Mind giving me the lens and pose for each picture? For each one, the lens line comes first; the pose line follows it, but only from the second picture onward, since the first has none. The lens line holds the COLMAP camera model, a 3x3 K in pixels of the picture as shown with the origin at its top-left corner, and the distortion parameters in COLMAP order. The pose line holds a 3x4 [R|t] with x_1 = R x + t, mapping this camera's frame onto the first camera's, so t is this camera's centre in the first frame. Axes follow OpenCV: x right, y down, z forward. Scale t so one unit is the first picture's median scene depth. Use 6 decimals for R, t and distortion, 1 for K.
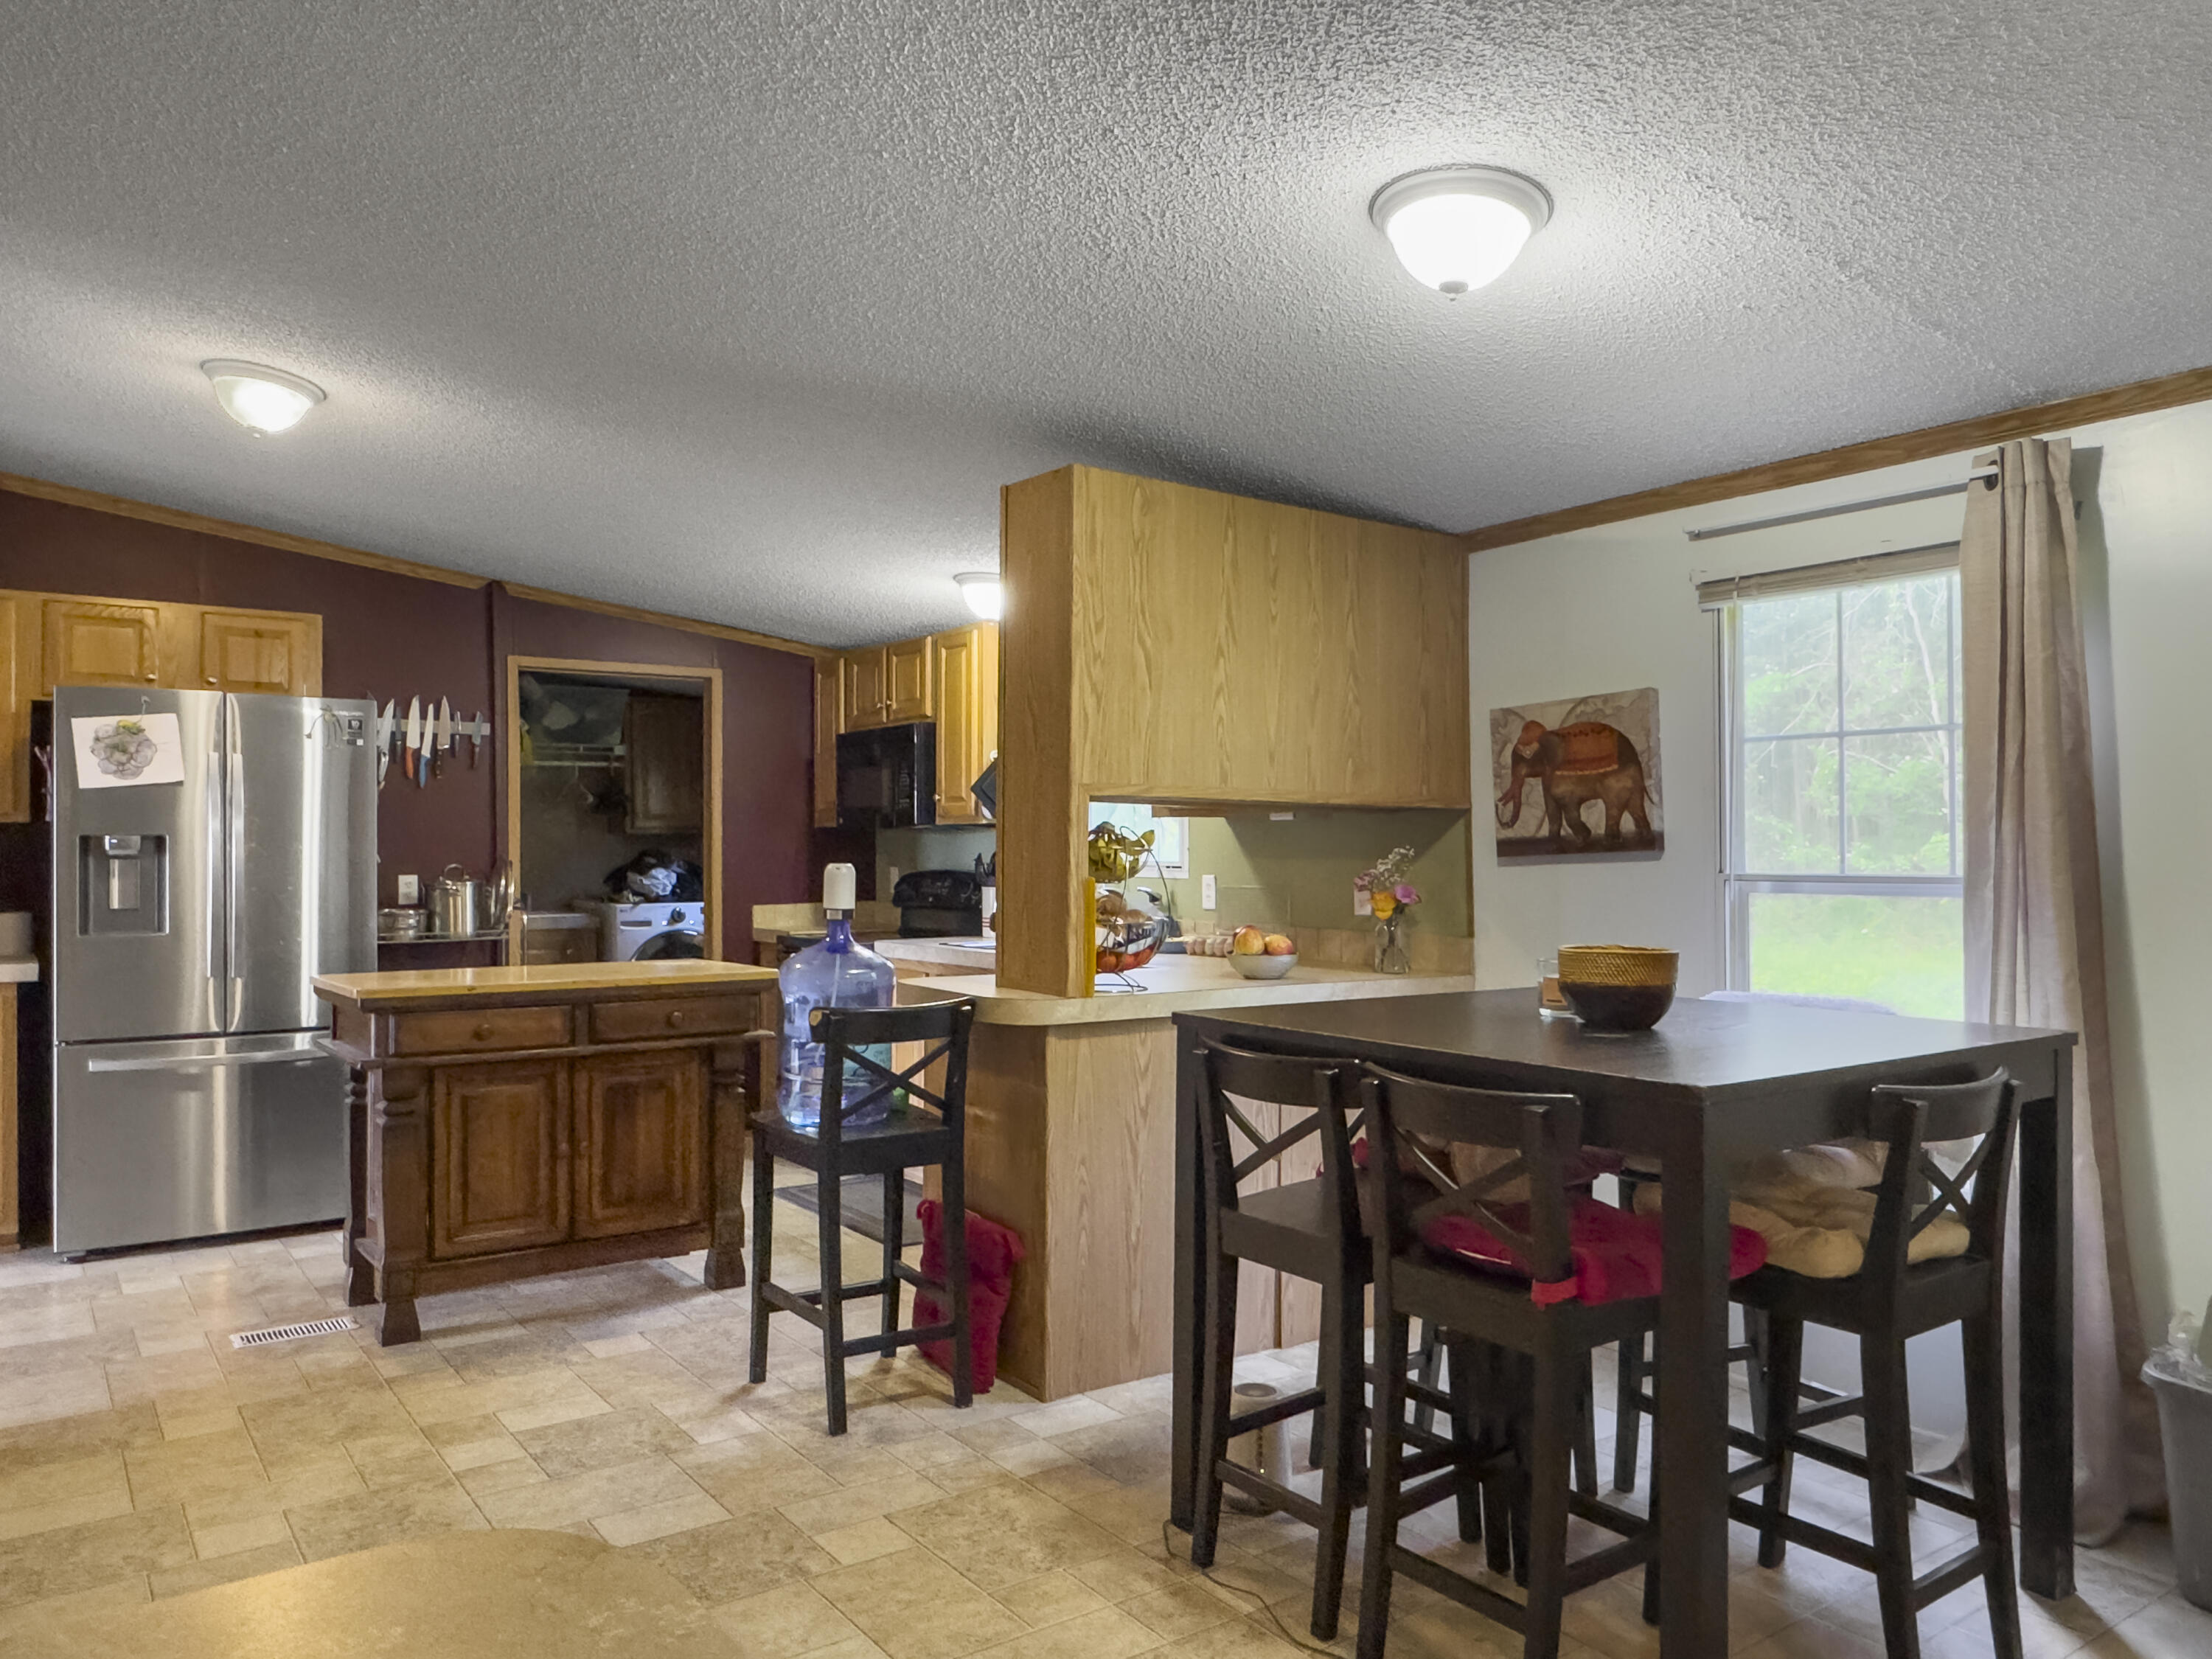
lens RADIAL K [[1560.8, 0, 1099.8], [0, 1560.8, 835.8], [0, 0, 1]] dist [-0.011457, 0.011624]
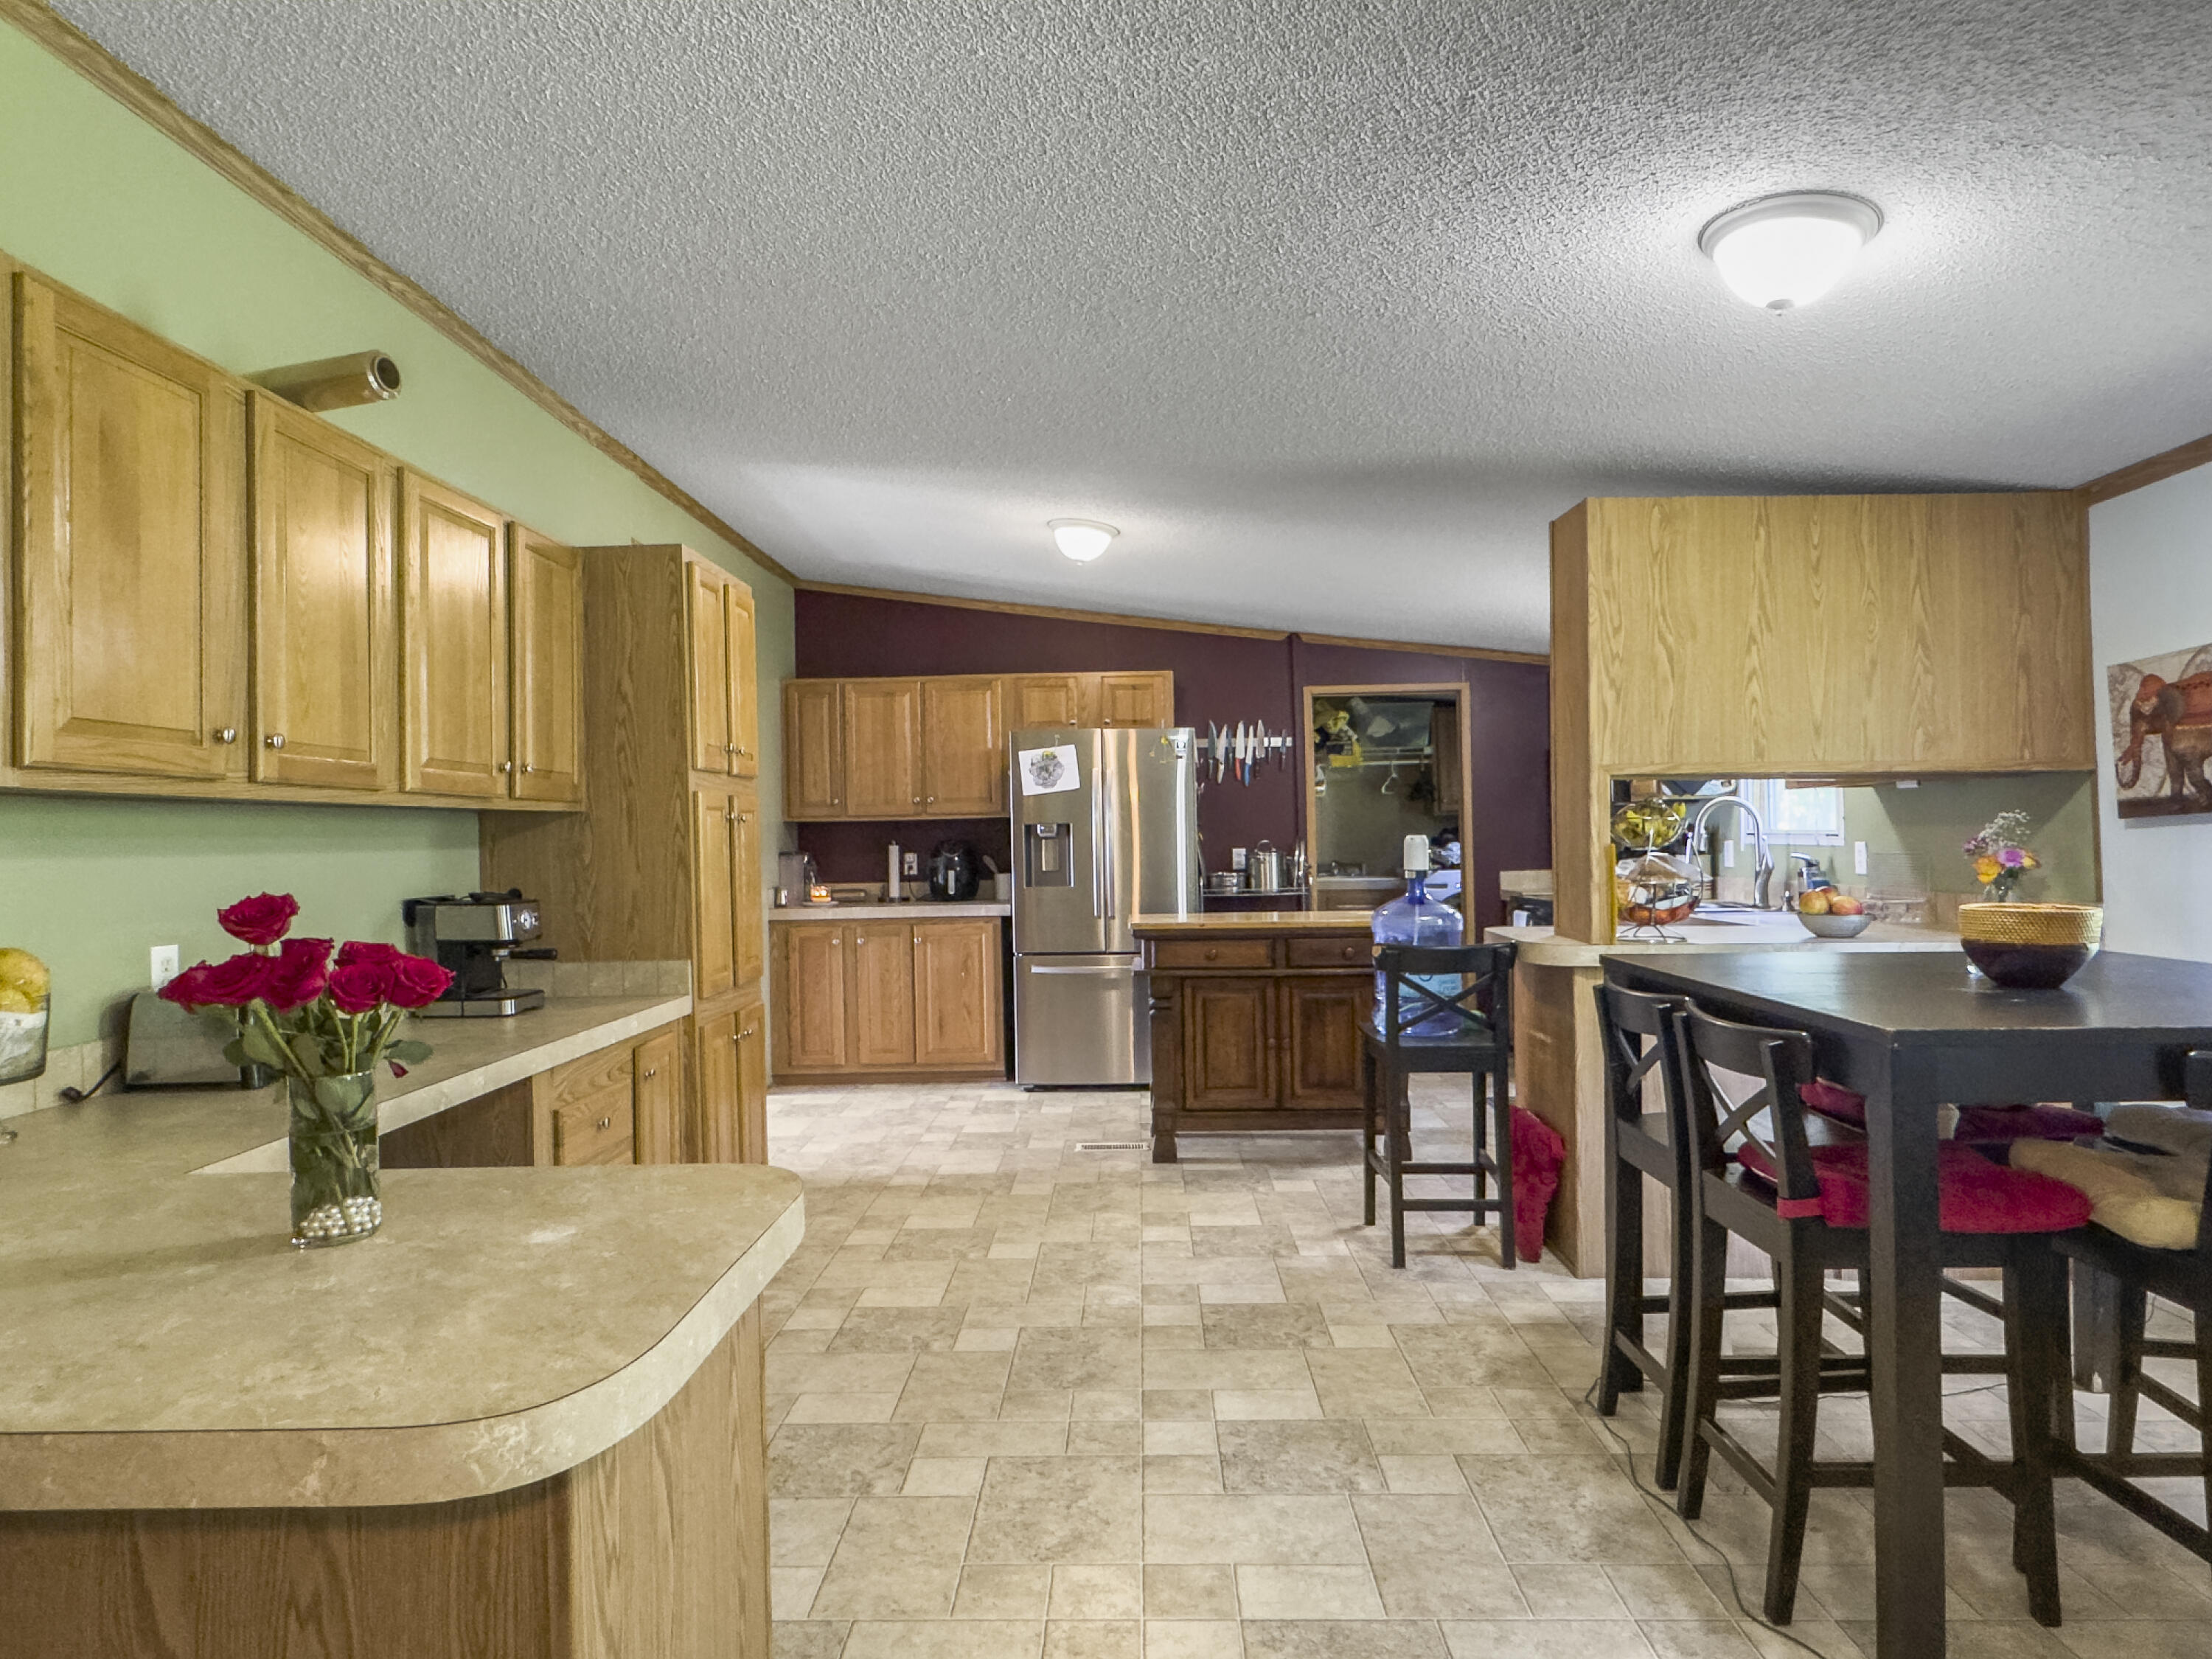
lens RADIAL K [[1295.6, 0, 1098.0], [0, 1295.6, 829.2], [0, 0, 1]] dist [-0.003012, 0.000252]
pose [[0.797194, -0.017254, -0.603477, 0.235485], [0.022574, 0.999744, 0.001236, 0.004802], [0.603301, -0.014608, 0.797380, -0.016912]]
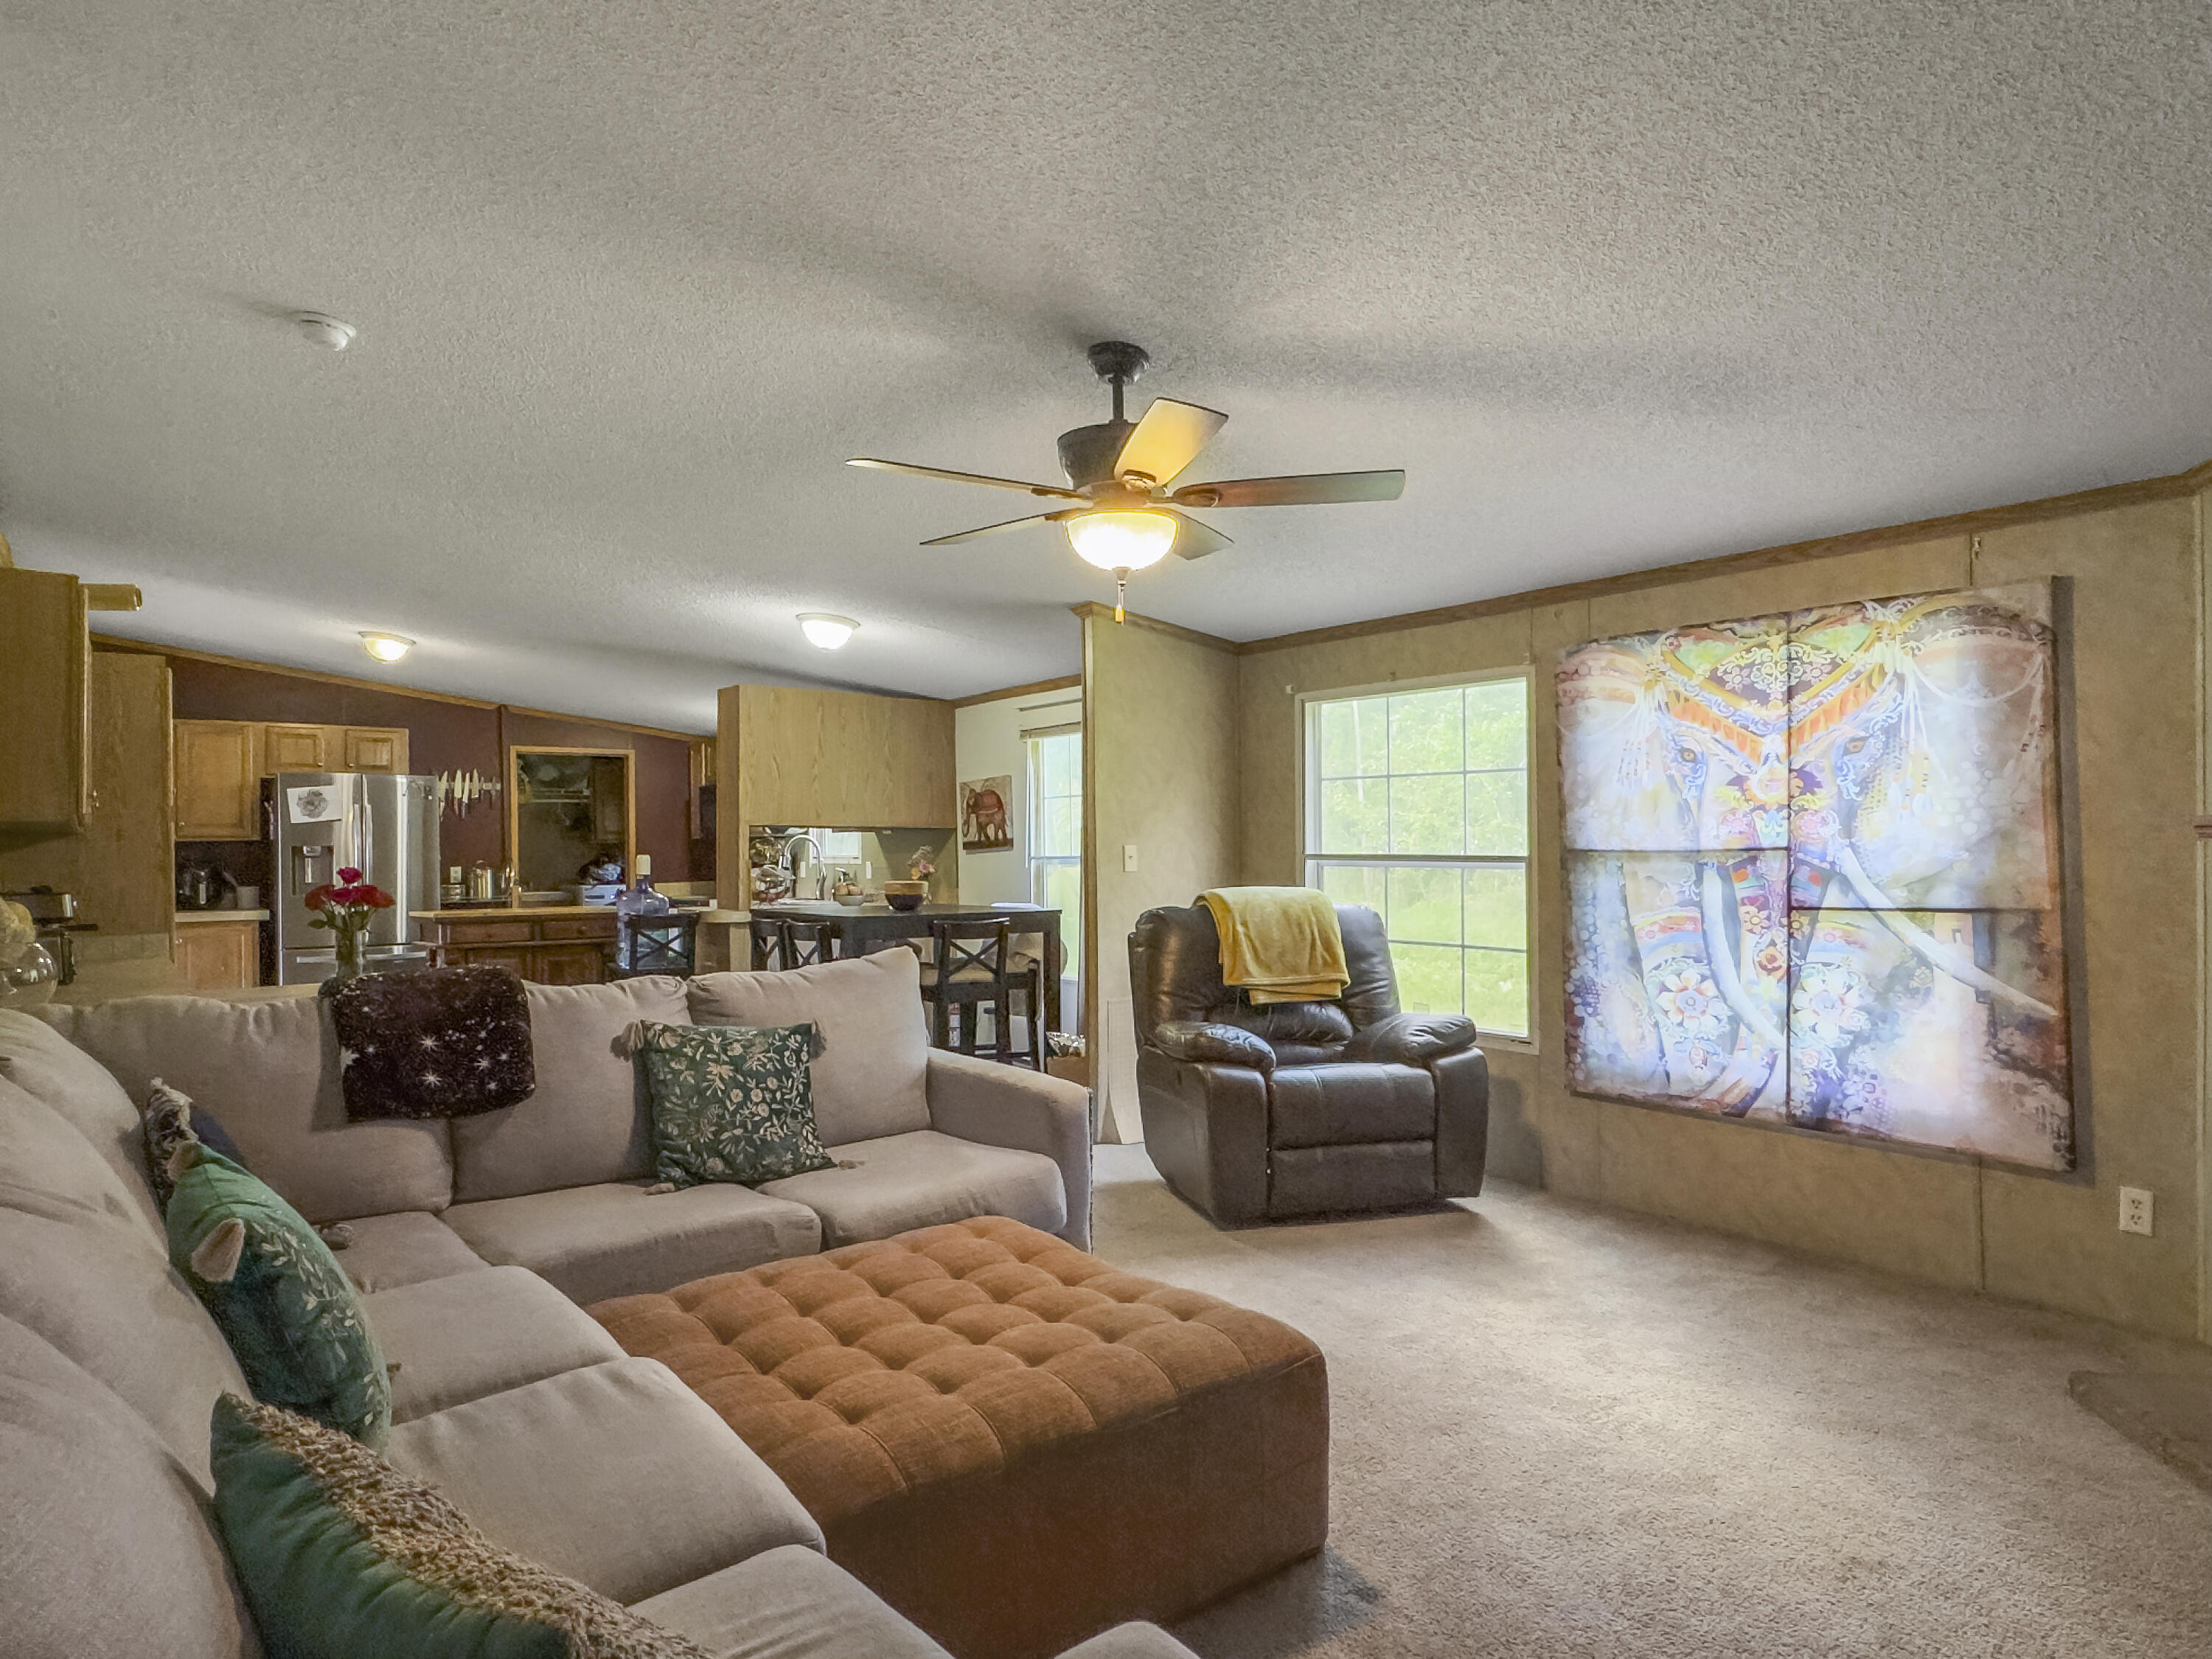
lens RADIAL K [[1365.9, 0, 1105.9], [0, 1365.9, 840.6], [0, 0, 1]] dist [-0.003496, -0.002002]
pose [[0.999615, -0.008894, 0.026282, 0.406545], [0.008912, 0.999960, -0.000568, 0.002815], [-0.026276, 0.000802, 0.999654, -0.912528]]
